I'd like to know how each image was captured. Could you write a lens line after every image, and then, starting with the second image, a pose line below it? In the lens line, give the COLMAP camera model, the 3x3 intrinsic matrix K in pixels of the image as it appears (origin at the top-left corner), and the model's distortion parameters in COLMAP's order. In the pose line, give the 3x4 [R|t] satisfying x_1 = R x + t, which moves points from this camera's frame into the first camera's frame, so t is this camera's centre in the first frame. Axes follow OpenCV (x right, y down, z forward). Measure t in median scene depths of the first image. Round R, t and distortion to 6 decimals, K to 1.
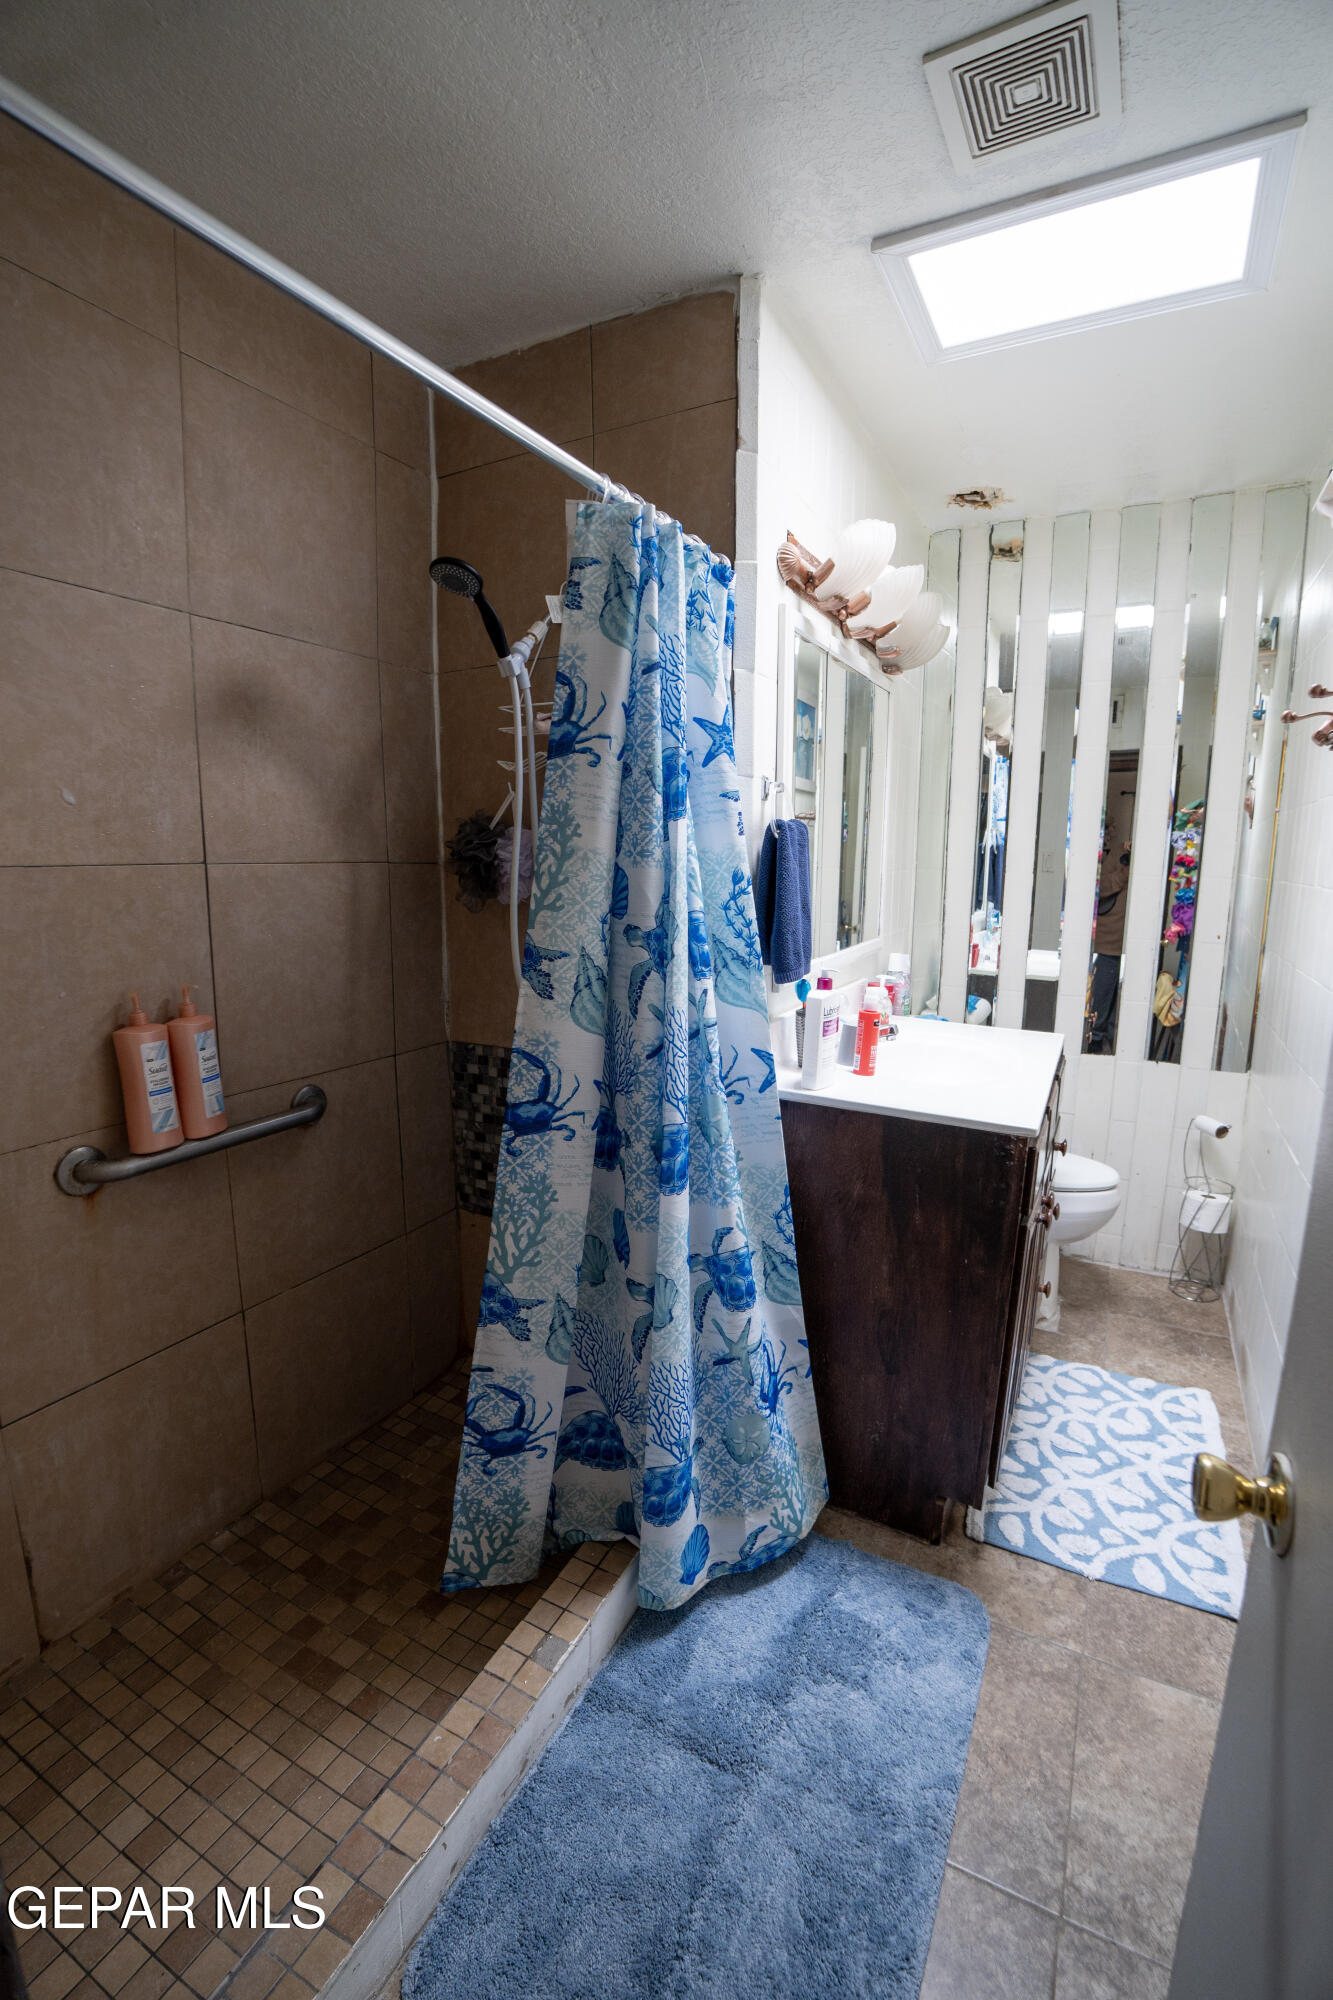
lens RADIAL K [[883.3, 0, 672.6], [0, 883.3, 1001.2], [0, 0, 1]] dist [-0.068365, 0.015366]
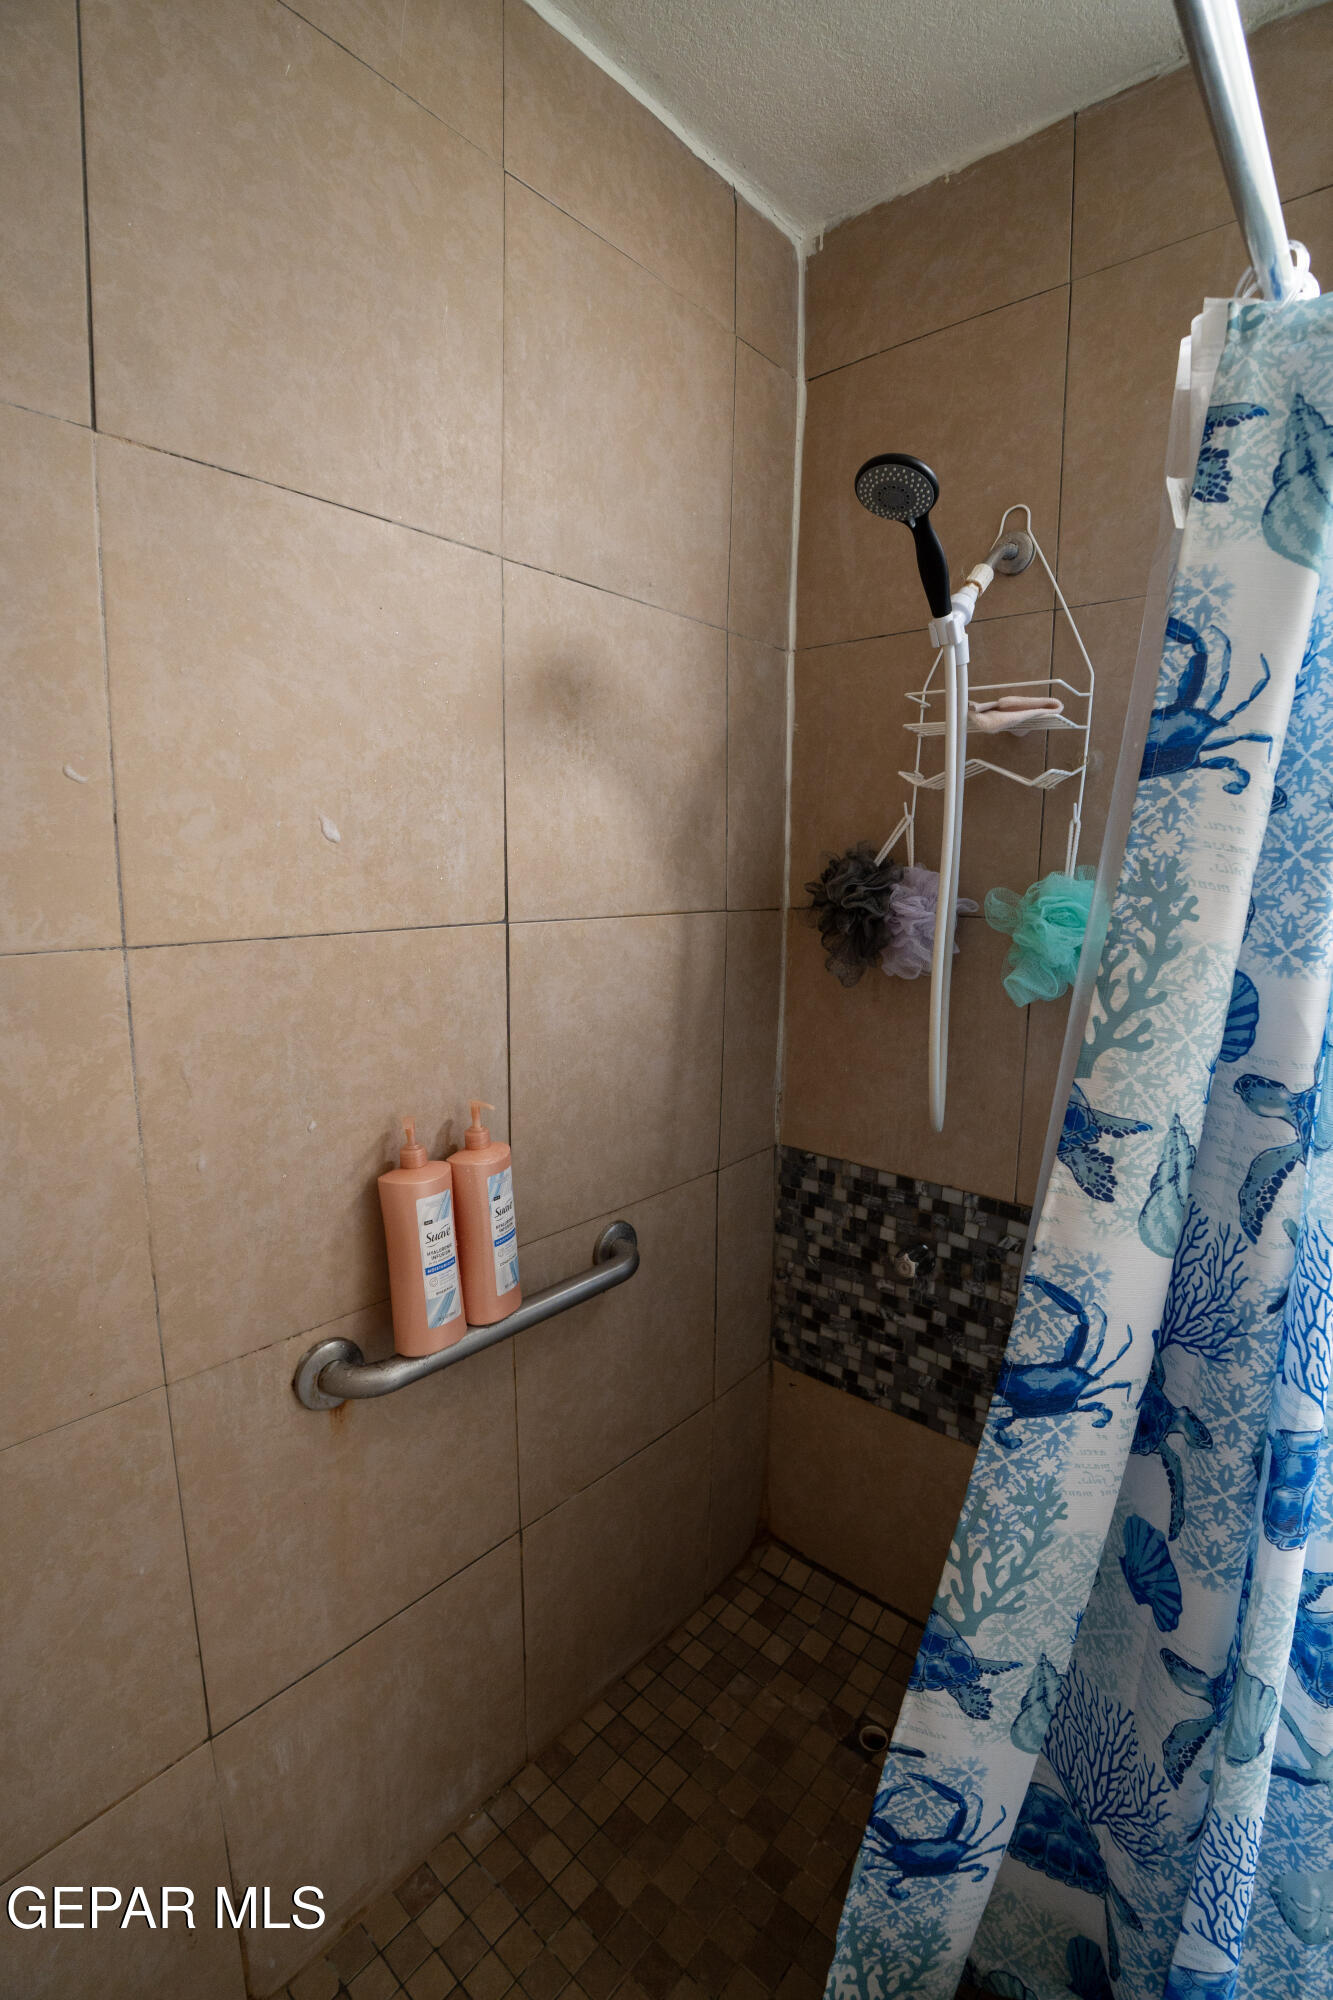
lens RADIAL K [[883.3, 0, 670.8], [0, 883.3, 1001.7], [0, 0, 1]] dist [-0.068365, 0.015366]
pose [[0.975821, 0.043711, -0.214155, -0.278521], [-0.043655, 0.999034, 0.004994, -0.112855], [0.214166, 0.004476, 0.976787, 0.367798]]
